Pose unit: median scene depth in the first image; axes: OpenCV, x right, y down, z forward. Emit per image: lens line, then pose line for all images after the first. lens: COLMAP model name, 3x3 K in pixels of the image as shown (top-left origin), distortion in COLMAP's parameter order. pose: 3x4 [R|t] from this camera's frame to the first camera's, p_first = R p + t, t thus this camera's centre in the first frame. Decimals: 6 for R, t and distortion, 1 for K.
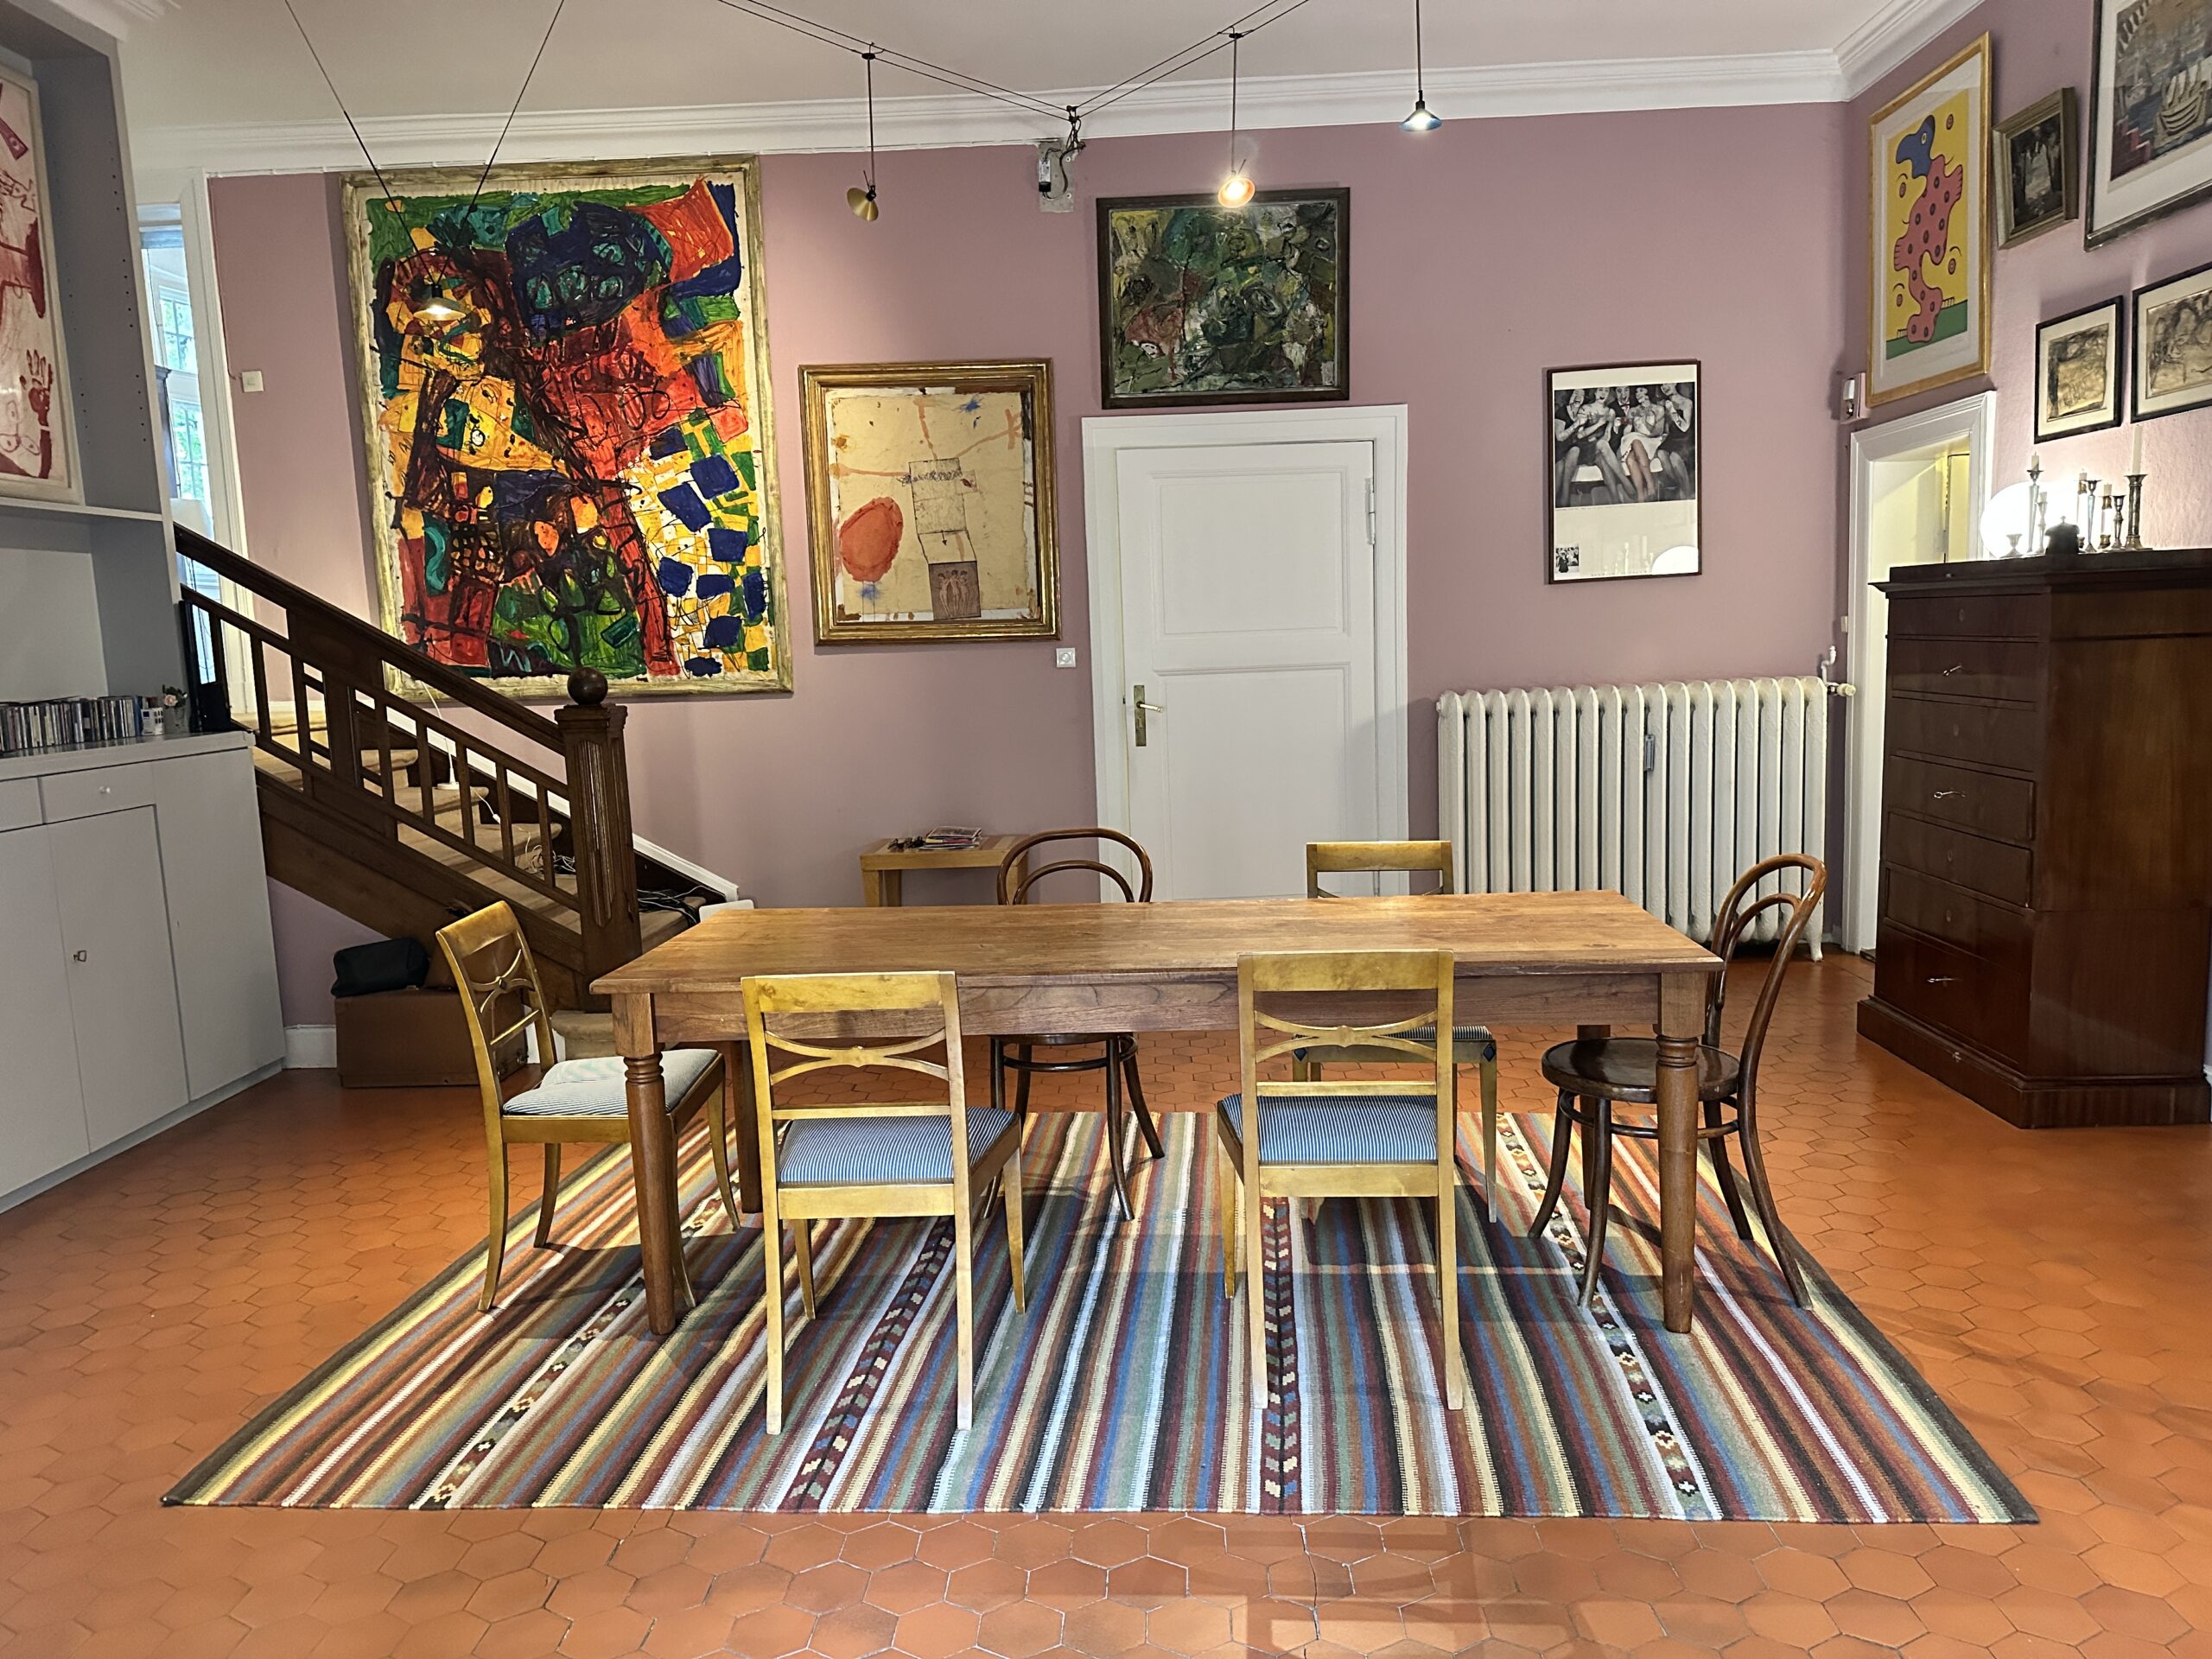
lens RADIAL K [[1539.1, 0, 1124.9], [0, 1539.1, 854.0], [0, 0, 1]] dist [0.061557, -0.080310]
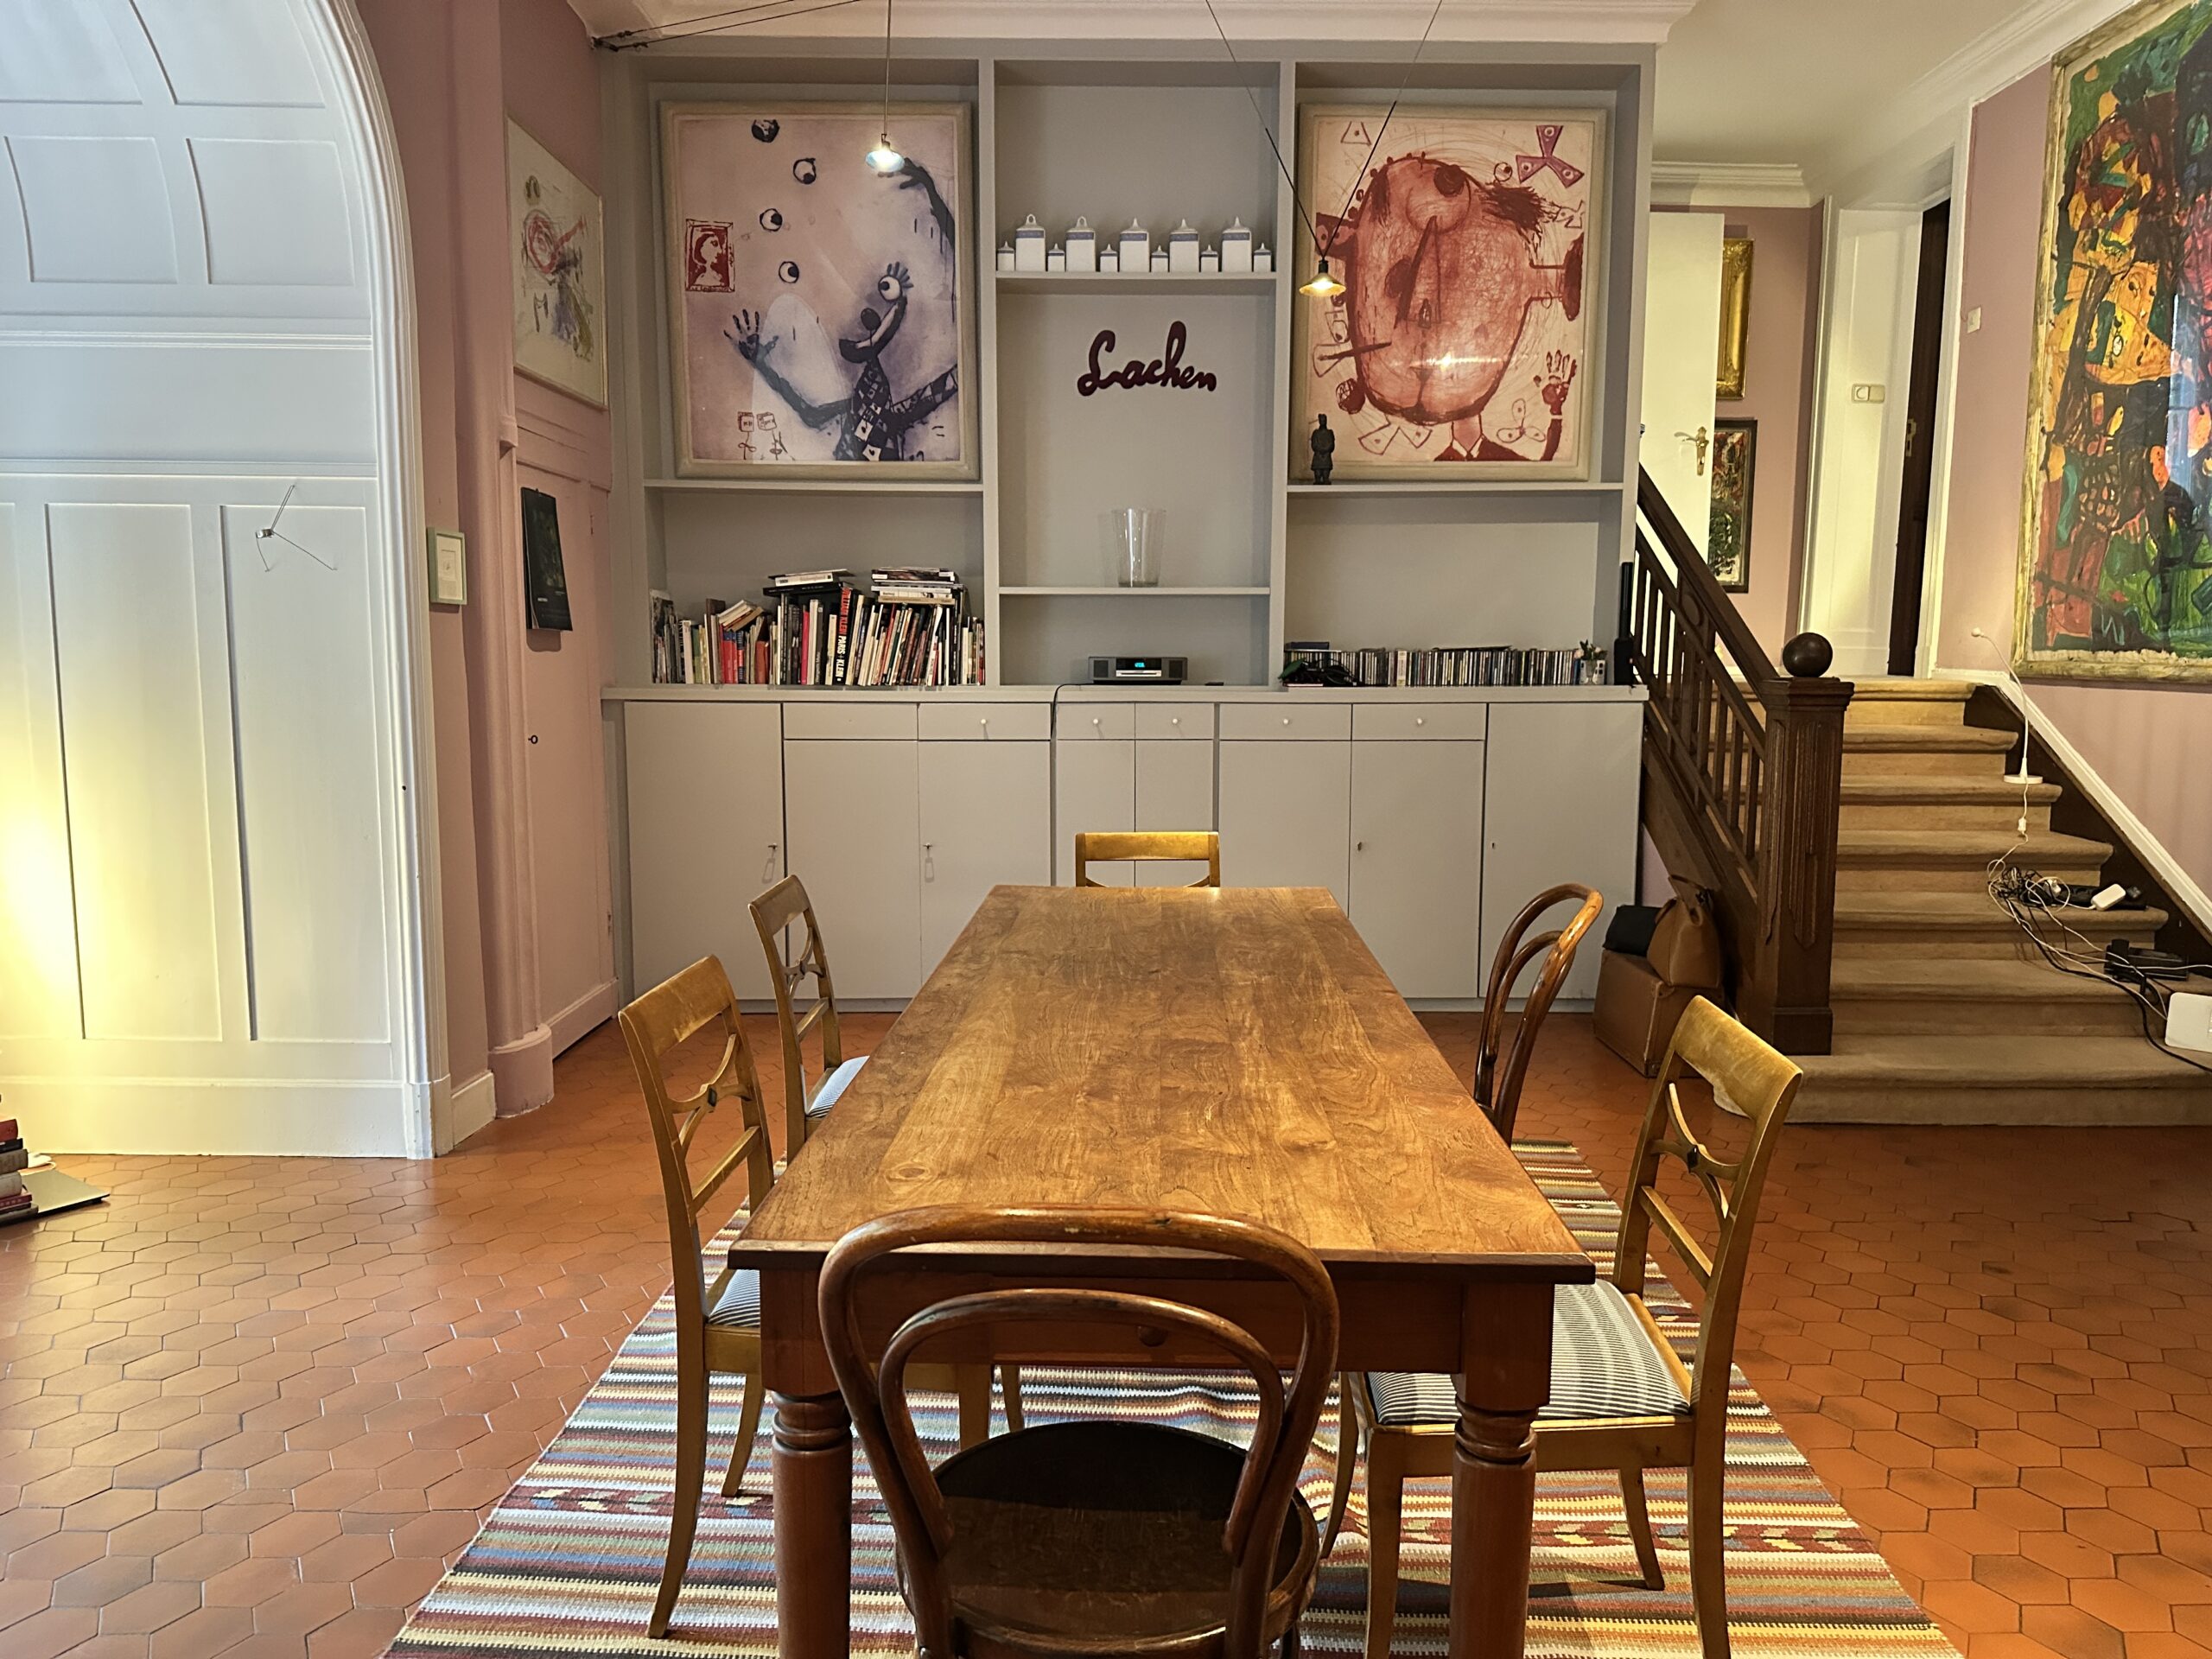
lens RADIAL K [[1539.1, 0, 1097.4], [0, 1539.1, 842.5], [0, 0, 1]] dist [0.061557, -0.080310]
pose [[0.028908, 0.156953, -0.987183, 0.424080], [-0.147698, 0.977426, 0.151077, -0.071485], [0.988610, 0.141438, 0.051437, 0.536022]]
